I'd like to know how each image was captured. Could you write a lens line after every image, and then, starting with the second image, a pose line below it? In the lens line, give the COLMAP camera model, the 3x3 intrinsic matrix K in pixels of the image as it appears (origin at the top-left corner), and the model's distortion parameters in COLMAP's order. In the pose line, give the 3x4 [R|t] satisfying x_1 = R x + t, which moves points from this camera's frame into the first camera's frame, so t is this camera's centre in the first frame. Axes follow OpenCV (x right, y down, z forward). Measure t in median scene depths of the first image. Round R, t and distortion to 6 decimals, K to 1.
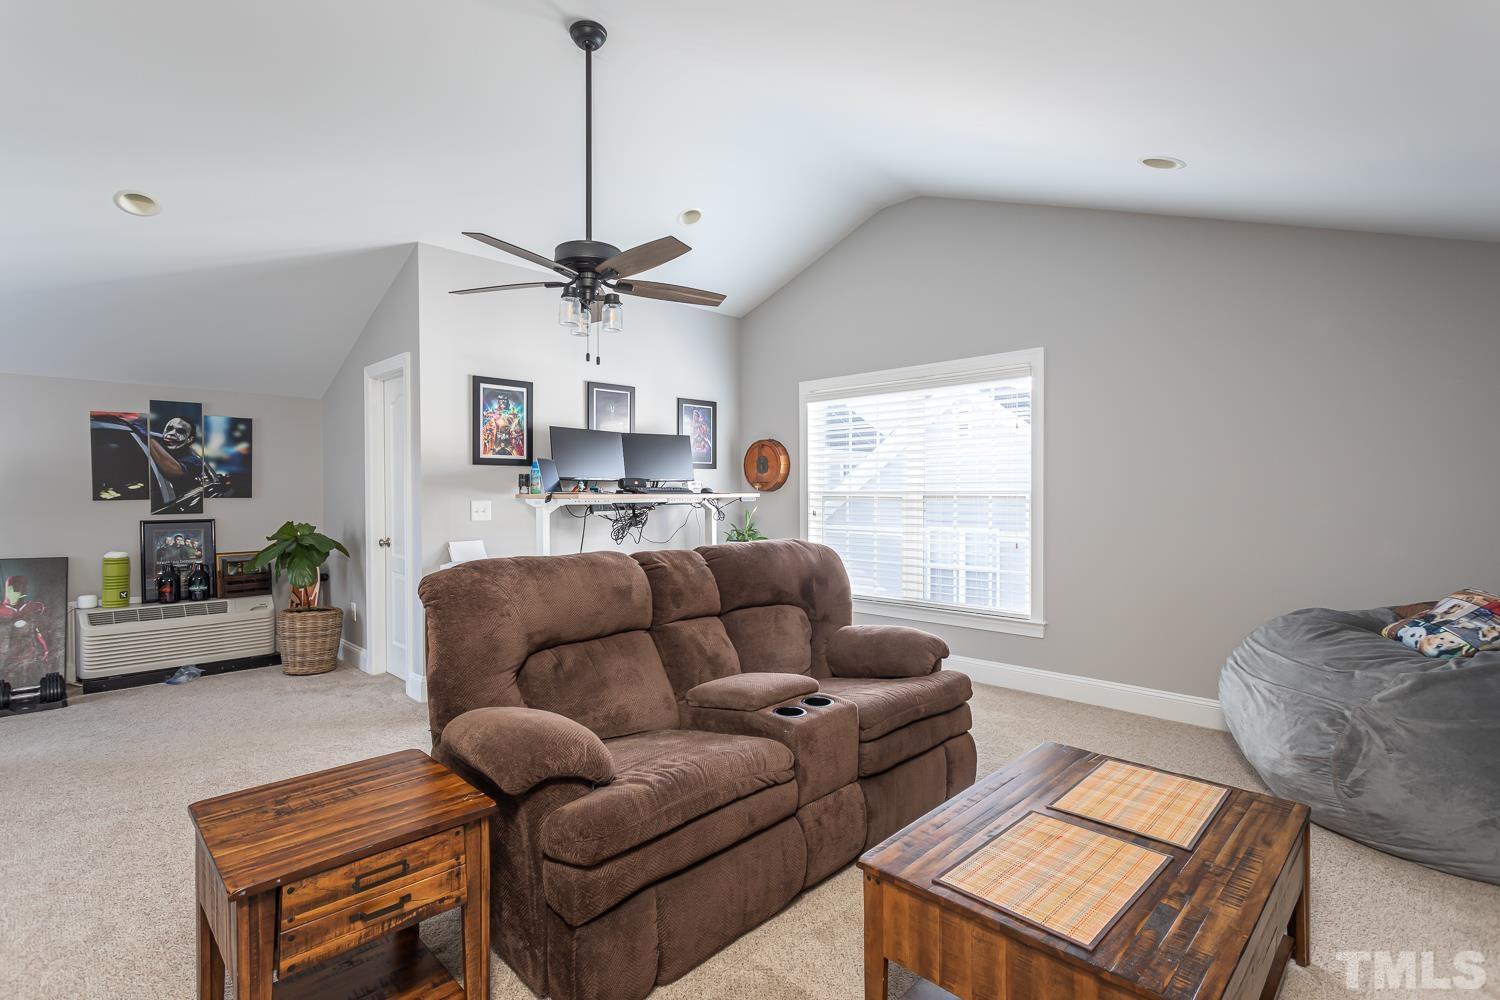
lens RADIAL K [[707.3, 0, 735.6], [0, 707.3, 497.4], [0, 0, 1]] dist [-0.000319, 0.001782]
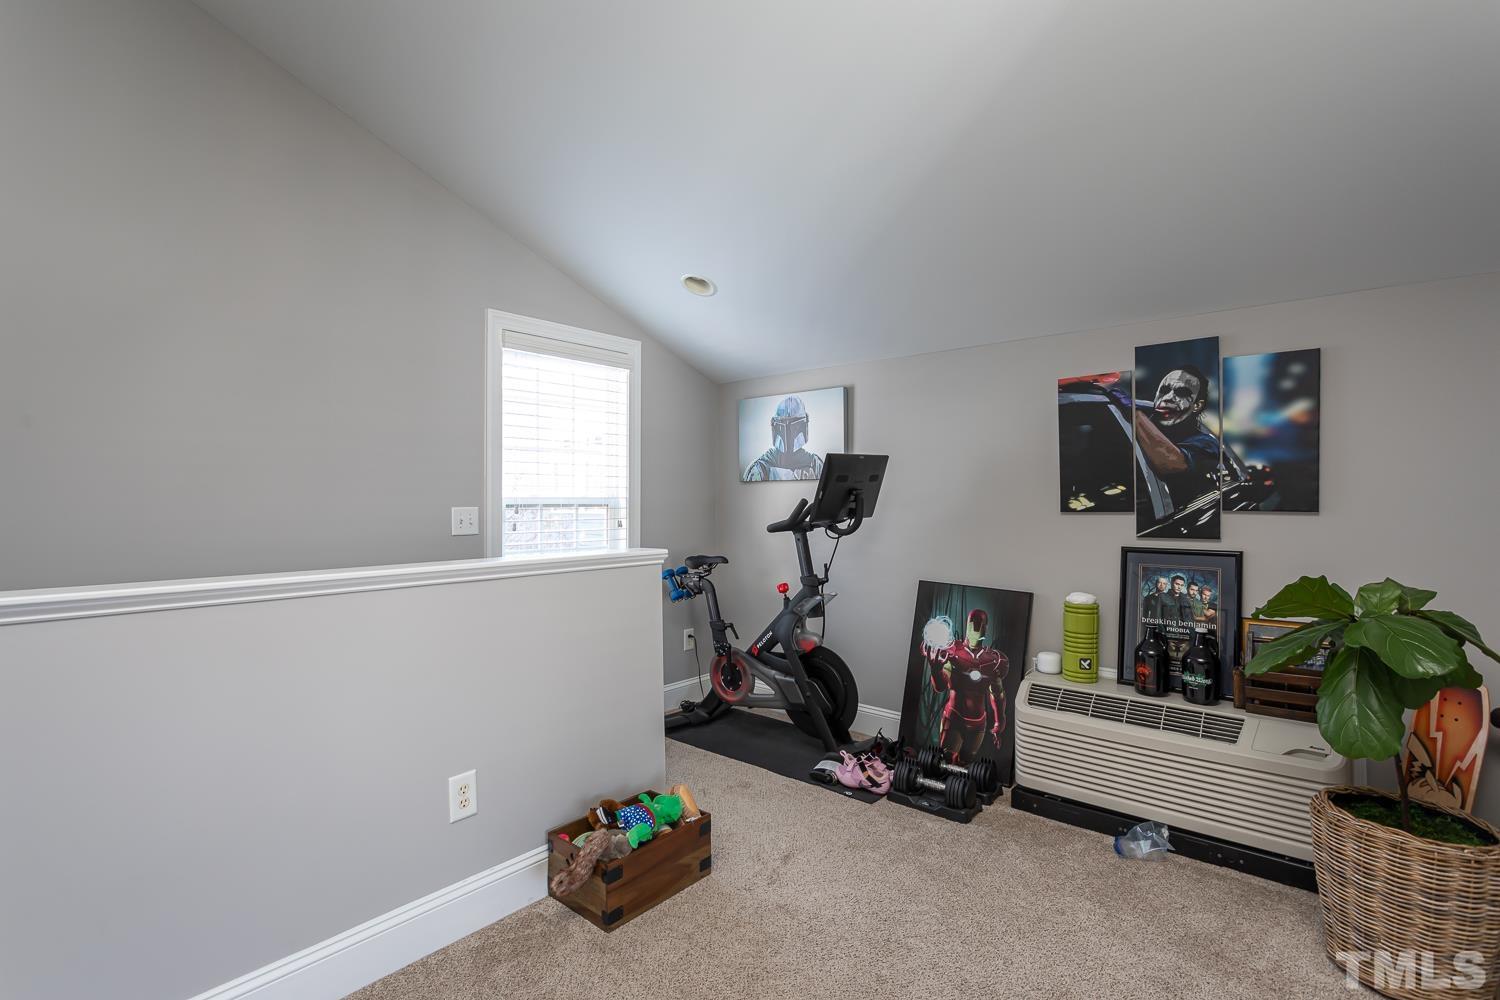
lens RADIAL K [[707.3, 0, 733.4], [0, 707.3, 502.0], [0, 0, 1]] dist [-0.000319, 0.001782]
pose [[0.079100, 0.004400, -0.996857, -0.250260], [-0.012156, 0.999920, 0.003449, -0.003827], [0.996793, 0.011845, 0.079147, 0.601658]]
